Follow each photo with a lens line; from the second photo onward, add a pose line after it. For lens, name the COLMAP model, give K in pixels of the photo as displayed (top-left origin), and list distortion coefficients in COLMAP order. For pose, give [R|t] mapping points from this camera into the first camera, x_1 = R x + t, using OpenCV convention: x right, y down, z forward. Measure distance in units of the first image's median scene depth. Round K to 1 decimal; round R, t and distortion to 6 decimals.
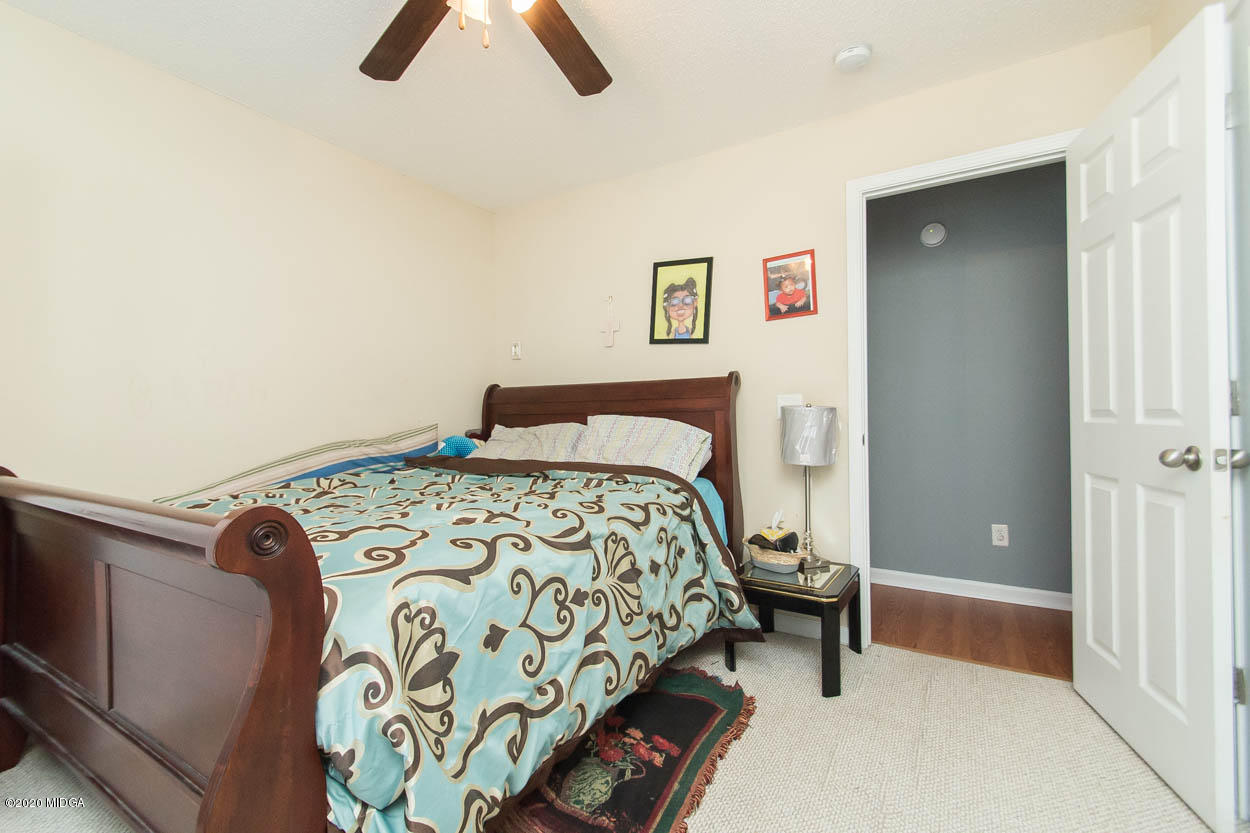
lens RADIAL K [[546.7, 0, 625.0], [0, 546.7, 416.5], [0, 0, 1]] dist [-0.000647, -0.000188]
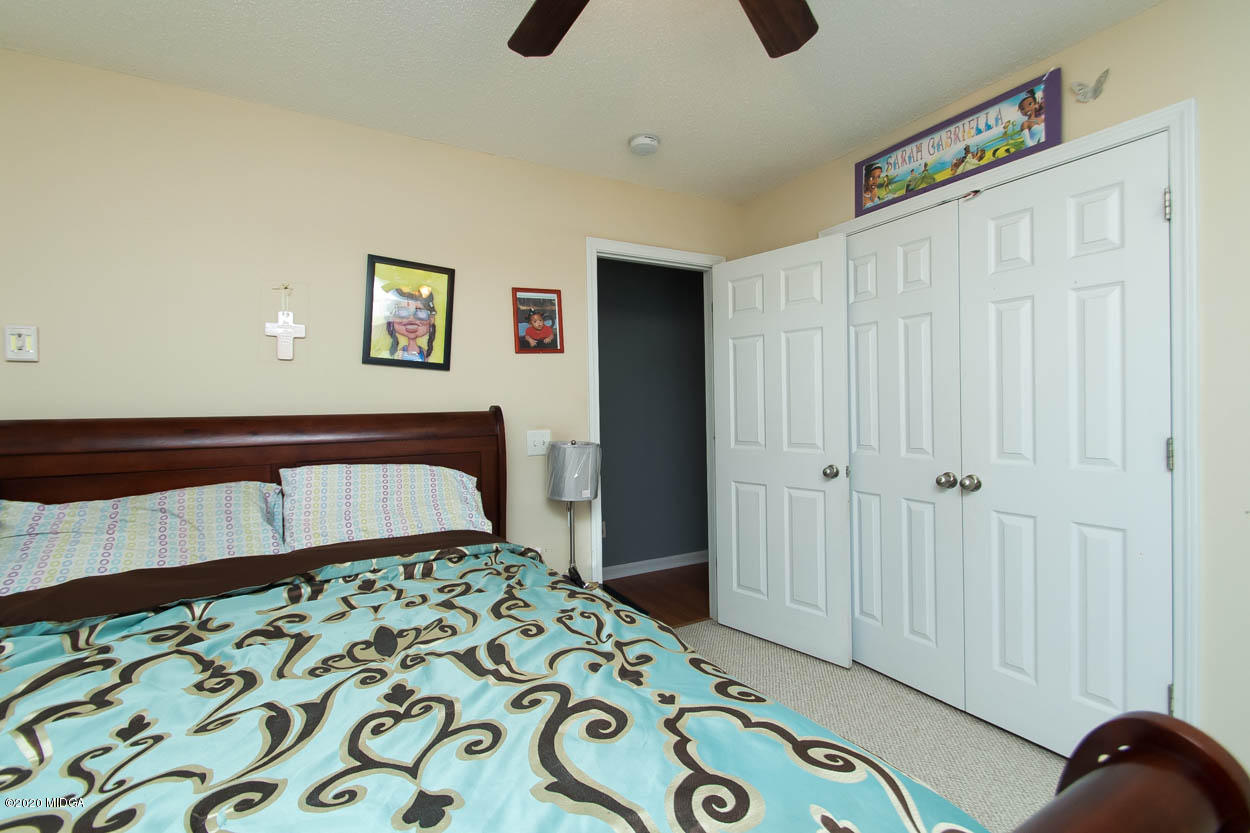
lens RADIAL K [[546.7, 0, 625.0], [0, 546.7, 416.5], [0, 0, 1]] dist [-0.000647, -0.000188]
pose [[0.478378, -0.007791, 0.878120, -0.486325], [0.015330, 0.999882, 0.000520, -0.062940], [-0.878020, 0.013212, 0.478441, 0.384142]]
